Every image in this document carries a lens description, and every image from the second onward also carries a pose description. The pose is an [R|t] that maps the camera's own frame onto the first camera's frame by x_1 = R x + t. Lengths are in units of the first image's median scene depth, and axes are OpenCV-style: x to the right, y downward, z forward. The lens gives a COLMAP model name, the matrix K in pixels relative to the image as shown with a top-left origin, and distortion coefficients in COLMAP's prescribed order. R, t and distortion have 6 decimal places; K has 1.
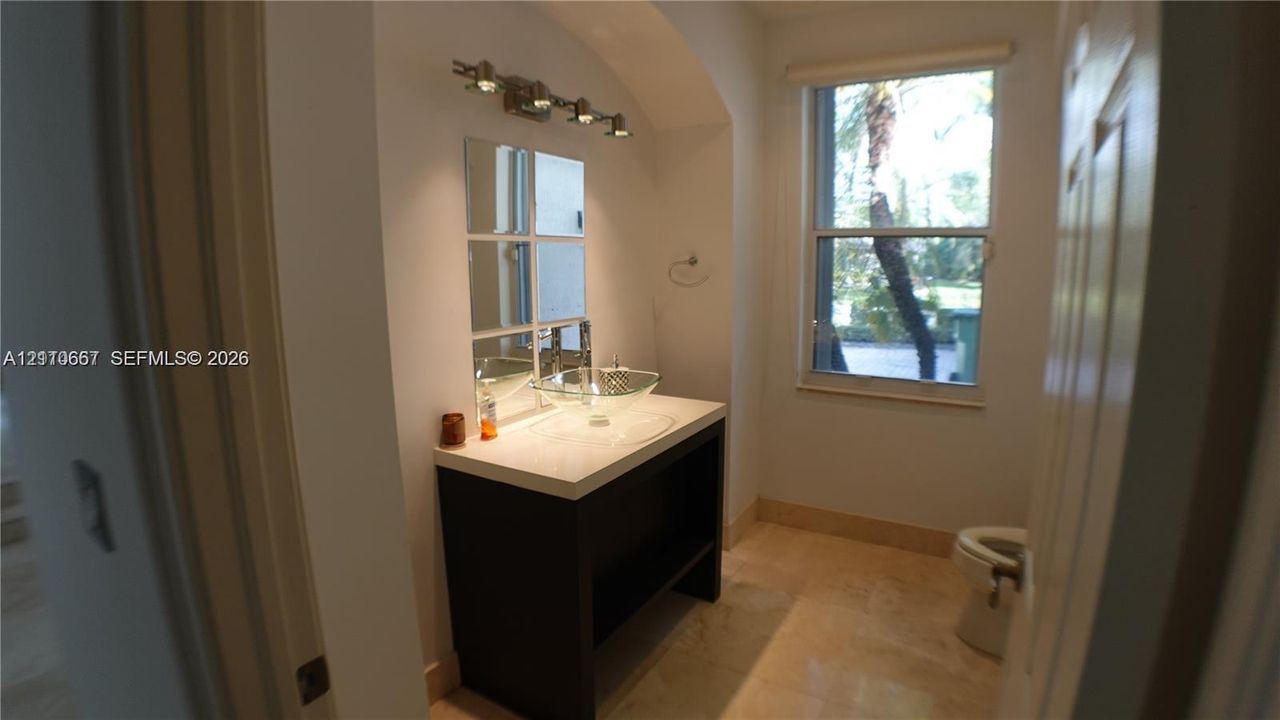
lens RADIAL K [[598.2, 0, 640.0], [0, 598.2, 360.0], [0, 0, 1]] dist [-0.134391, 0.027884]
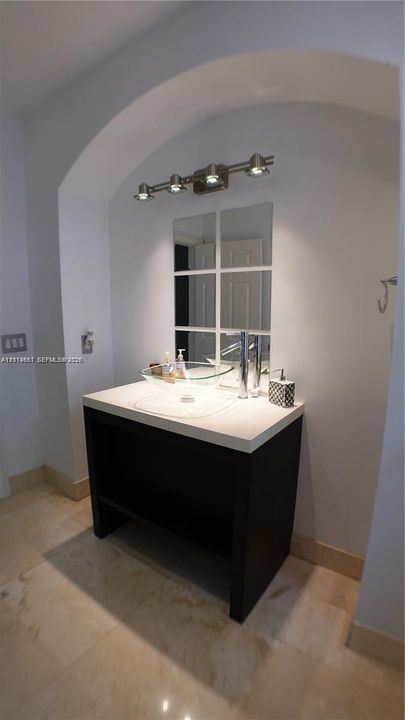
lens RADIAL K [[336.5, 0, 202.5], [0, 336.5, 360.0], [0, 0, 1]] dist [-0.134391, 0.027884]
pose [[-0.074853, 0.172290, -0.982198, 0.696452], [-0.169580, 0.968415, 0.182796, -0.137693], [0.982670, 0.180244, -0.043272, 1.056963]]
